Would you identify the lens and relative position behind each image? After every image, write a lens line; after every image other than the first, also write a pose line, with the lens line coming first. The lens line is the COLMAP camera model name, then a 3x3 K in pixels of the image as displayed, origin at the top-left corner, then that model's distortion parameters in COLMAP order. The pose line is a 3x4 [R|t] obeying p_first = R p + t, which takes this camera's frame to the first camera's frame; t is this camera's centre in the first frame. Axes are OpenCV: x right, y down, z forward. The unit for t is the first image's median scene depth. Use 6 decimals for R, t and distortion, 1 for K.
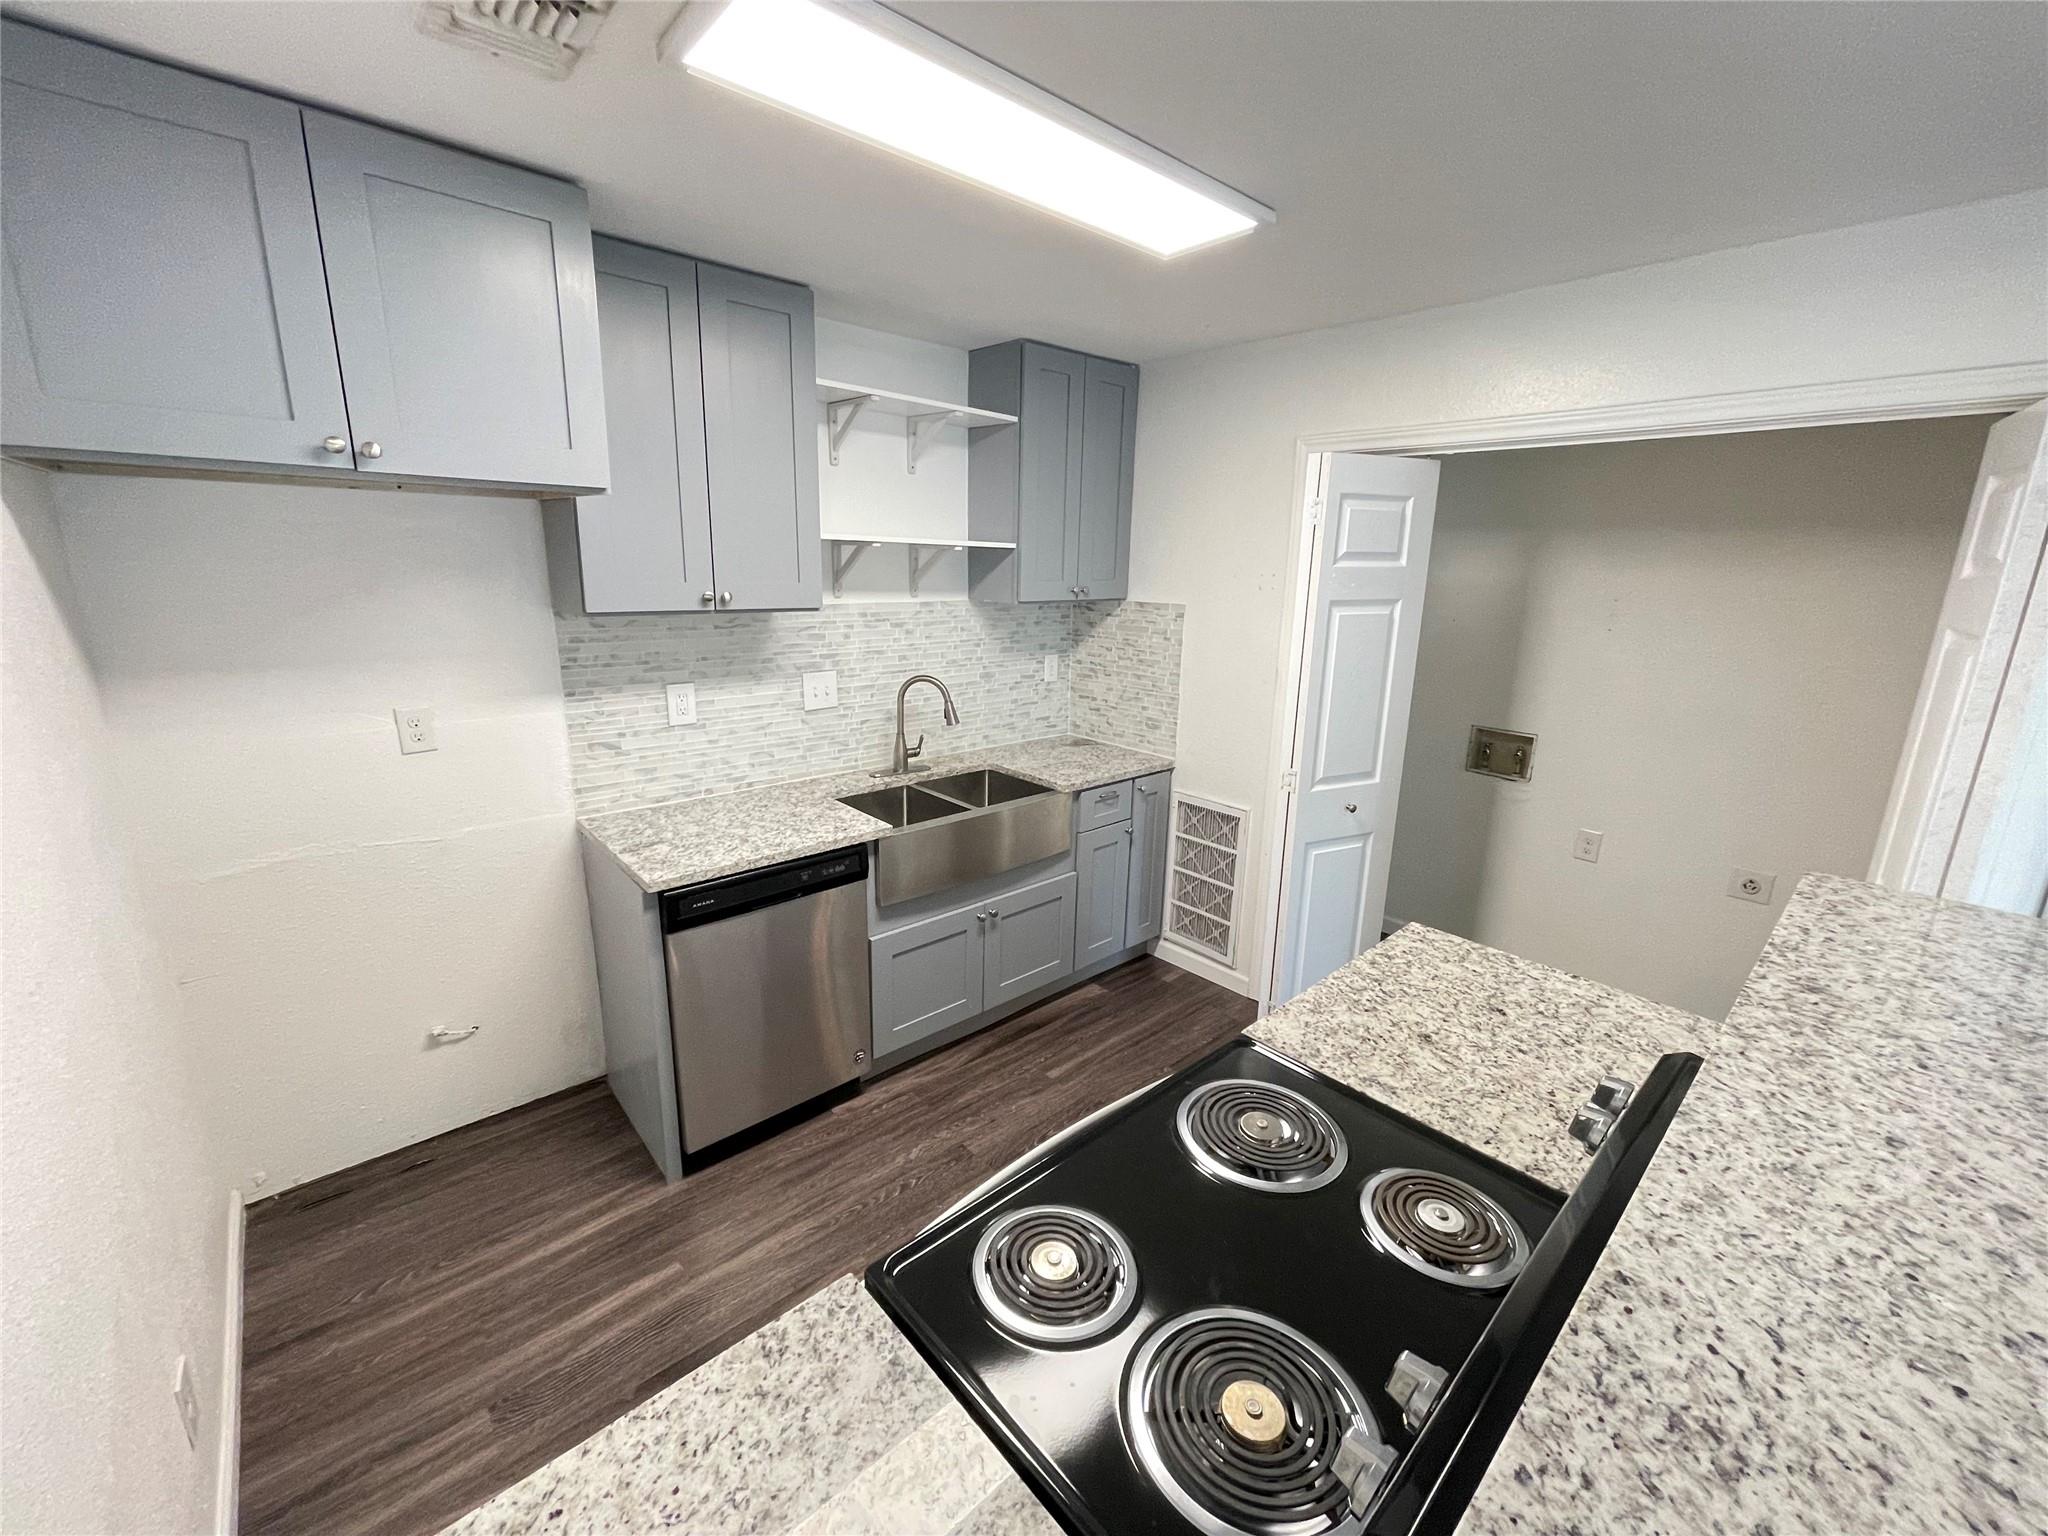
lens RADIAL K [[828.8, 0, 1022.7], [0, 828.8, 762.8], [0, 0, 1]] dist [0.000985, 0.000485]
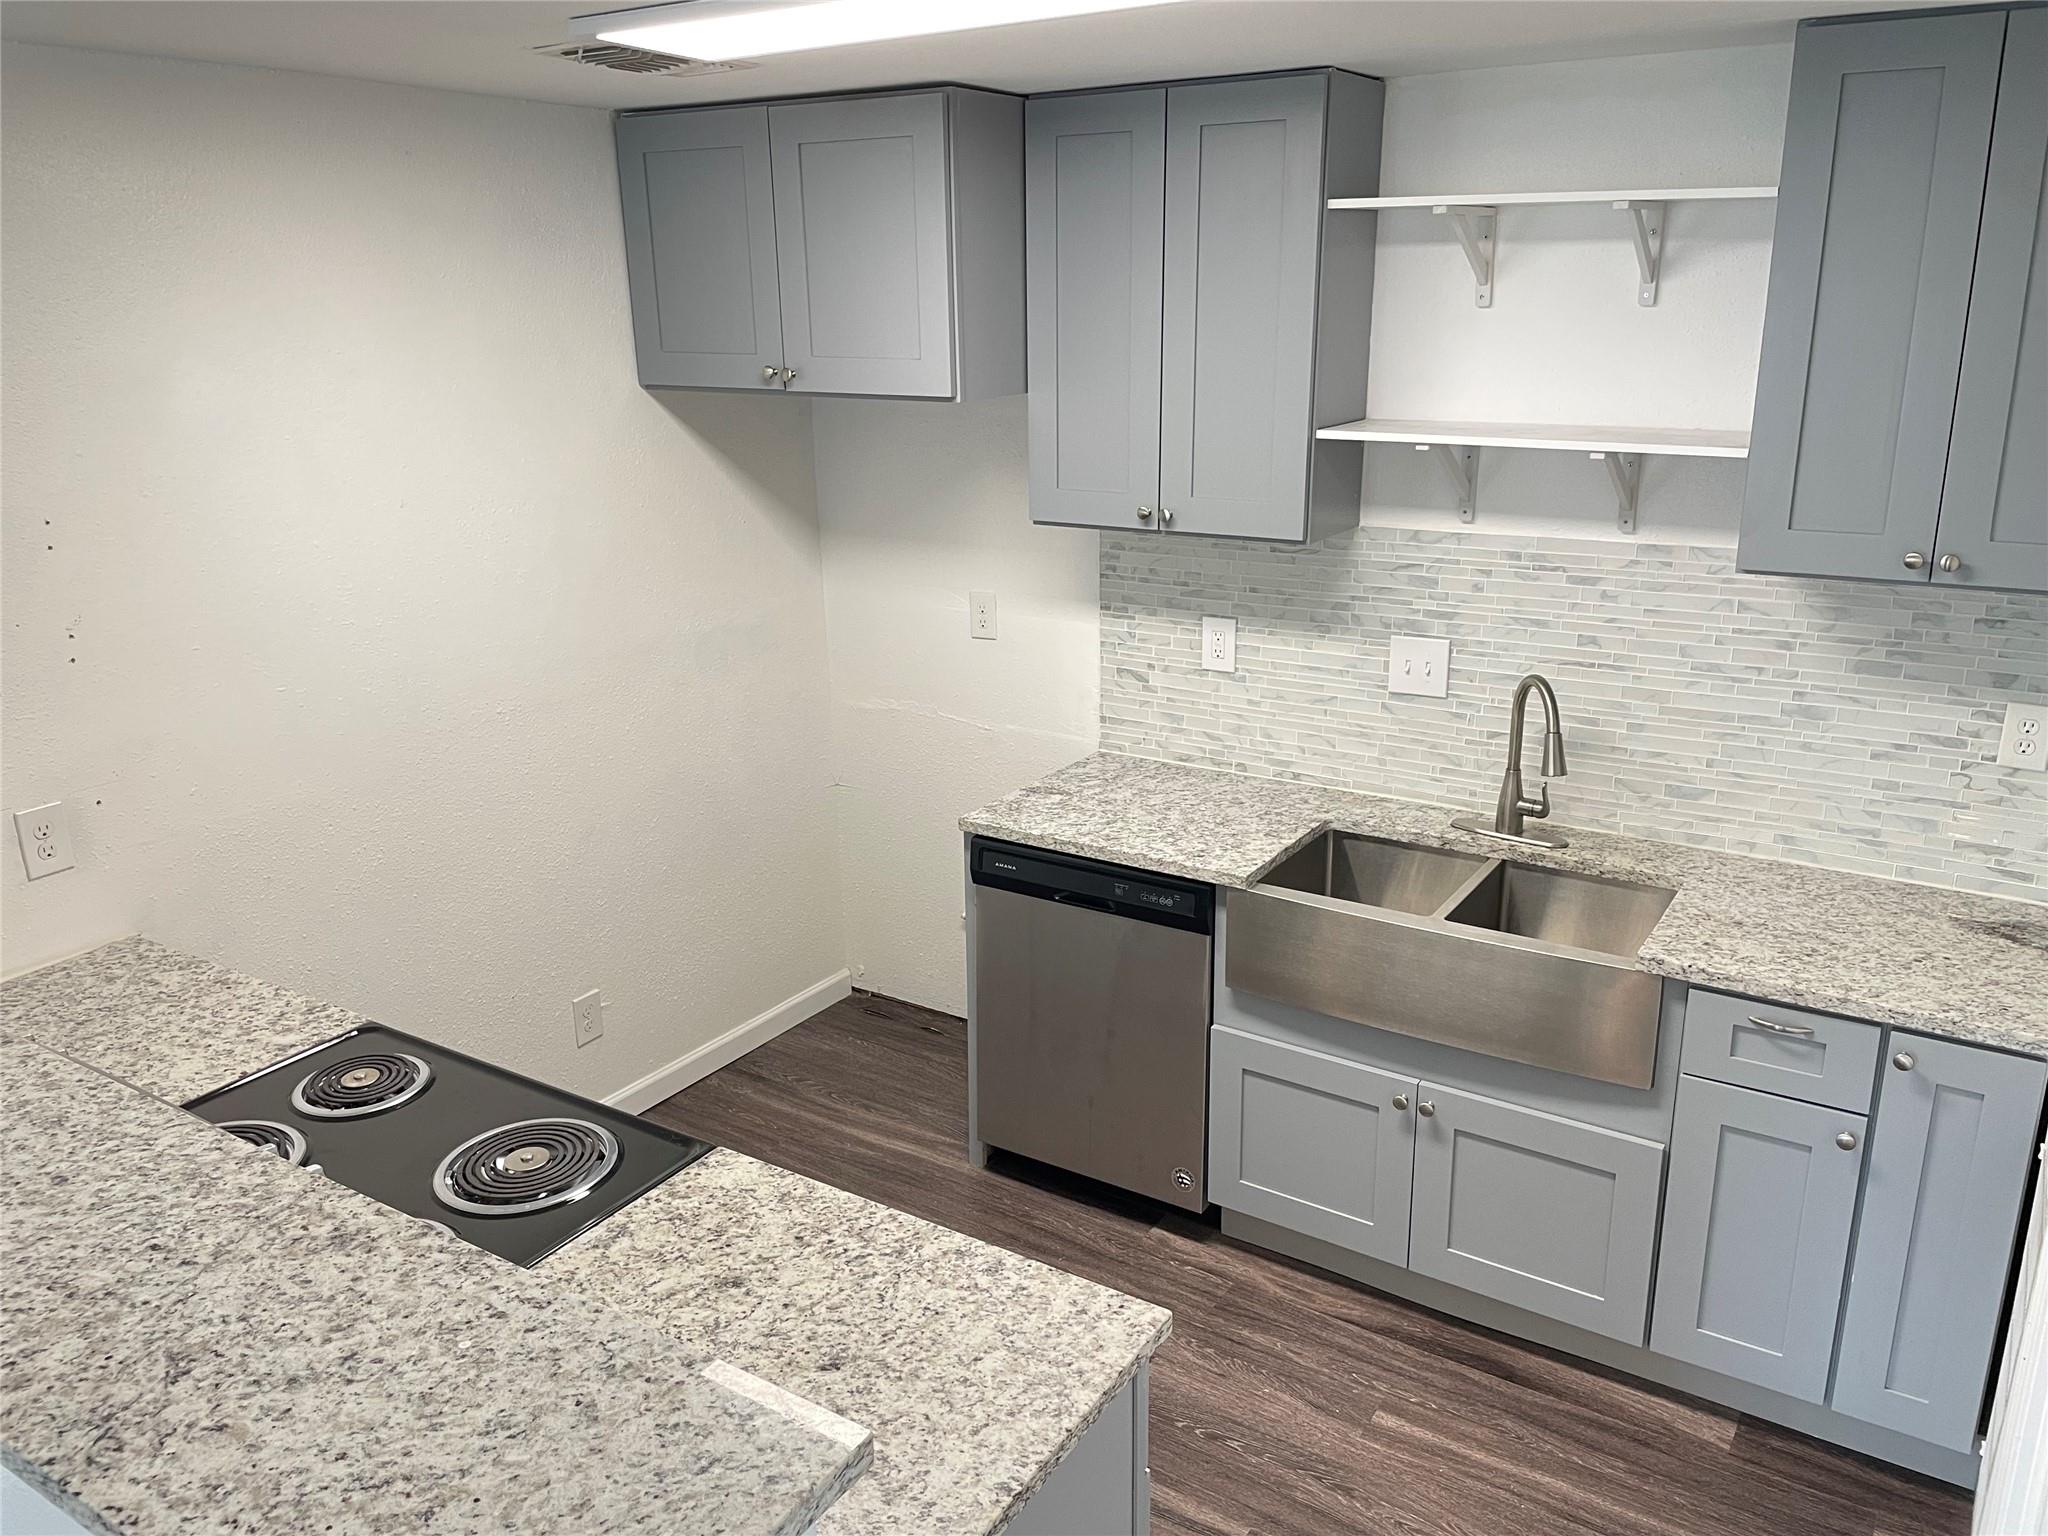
lens RADIAL K [[1547.0, 0, 1023.1], [0, 1547.0, 757.2], [0, 0, 1]] dist [0.103039, -0.151033]
pose [[0.255573, 0.247305, -0.934624, 0.842907], [-0.215458, 0.956987, 0.194306, -0.196561], [0.942476, 0.151713, 0.297863, 0.398403]]
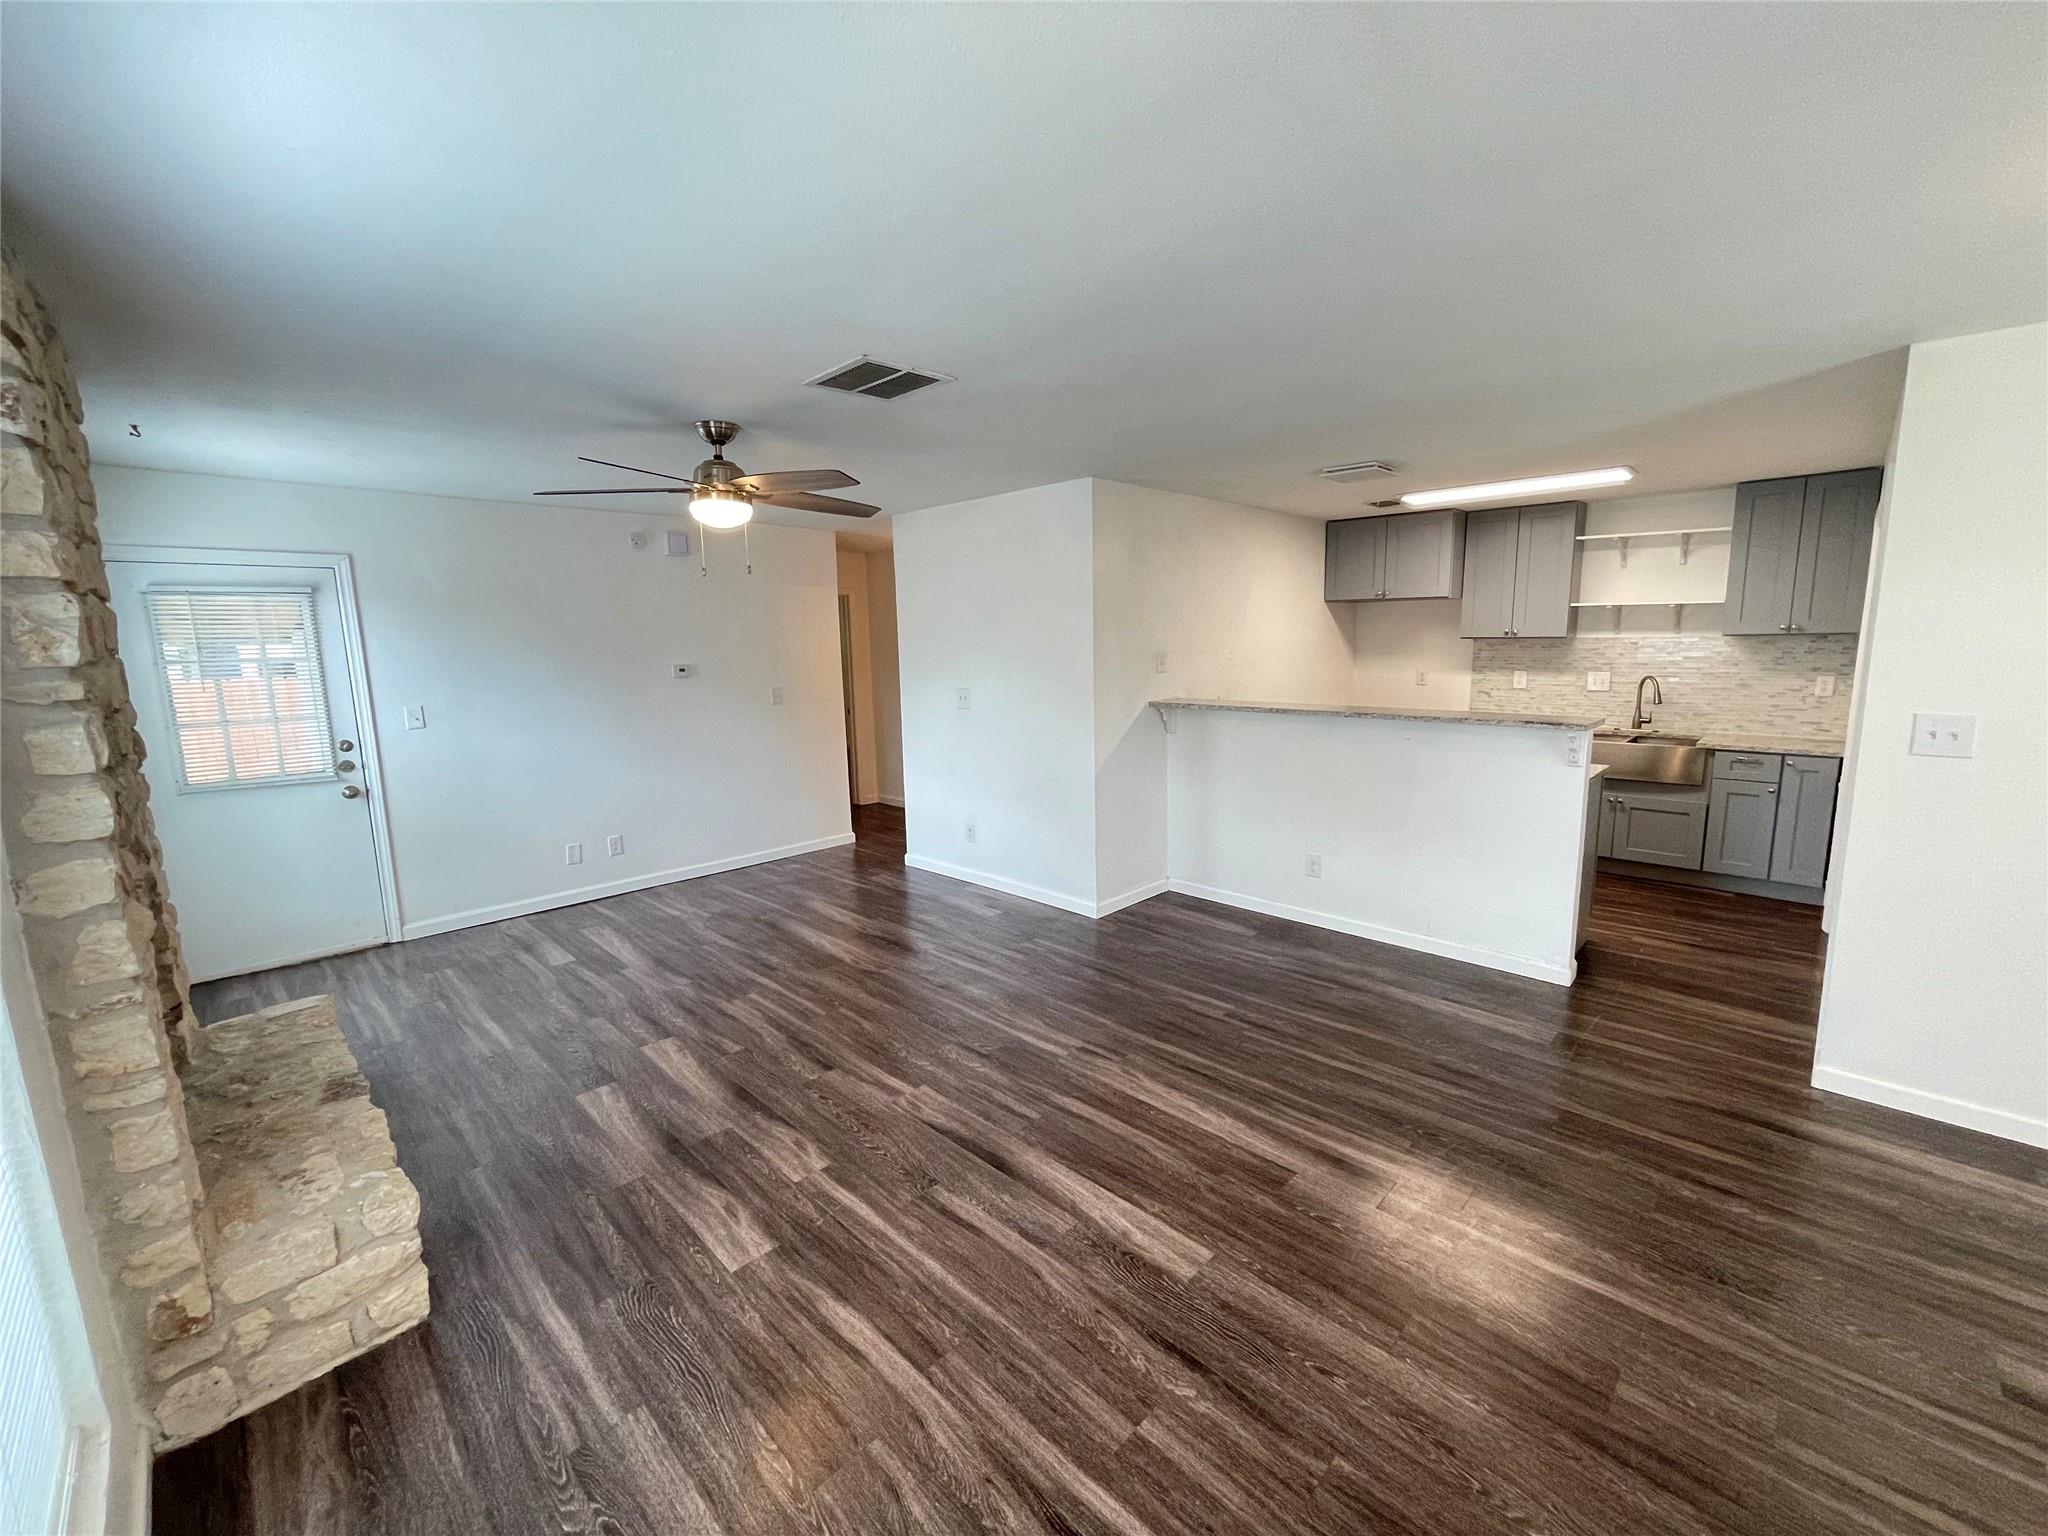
lens RADIAL K [[828.8, 0, 1022.7], [0, 828.8, 762.8], [0, 0, 1]] dist [0.000985, 0.000485]
pose [[0.058086, 0.133226, -0.989382, 1.736051], [-0.217582, 0.968920, 0.117696, 0.175051], [0.974312, 0.208435, 0.085268, -0.480100]]
